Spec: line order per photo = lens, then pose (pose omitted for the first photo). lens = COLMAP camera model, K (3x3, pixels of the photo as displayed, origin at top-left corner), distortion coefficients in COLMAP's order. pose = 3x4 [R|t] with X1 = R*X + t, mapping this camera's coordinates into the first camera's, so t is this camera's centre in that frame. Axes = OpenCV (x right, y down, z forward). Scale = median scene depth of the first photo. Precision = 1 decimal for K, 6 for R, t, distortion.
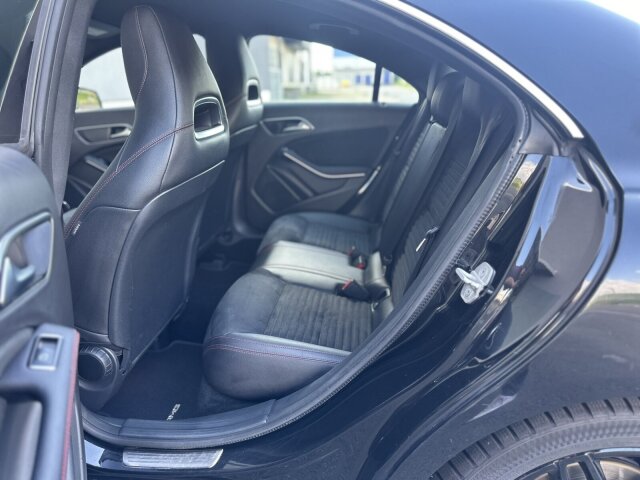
lens RADIAL K [[445.9, 0, 320.0], [0, 445.9, 240.0], [0, 0, 1]] dist [0.079716, -0.141344]
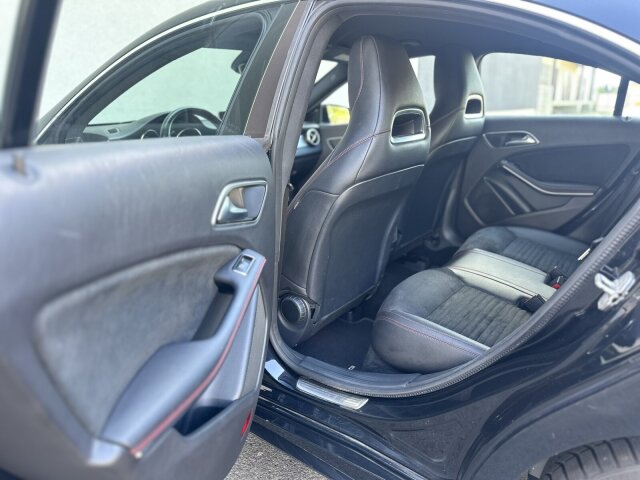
lens RADIAL K [[445.9, 0, 320.0], [0, 445.9, 240.0], [0, 0, 1]] dist [0.079716, -0.141344]
pose [[0.855954, 0.136083, -0.498823, 0.160306], [-0.155432, 0.987843, 0.002778, 0.049081], [0.493137, 0.075155, 0.866699, -0.096599]]
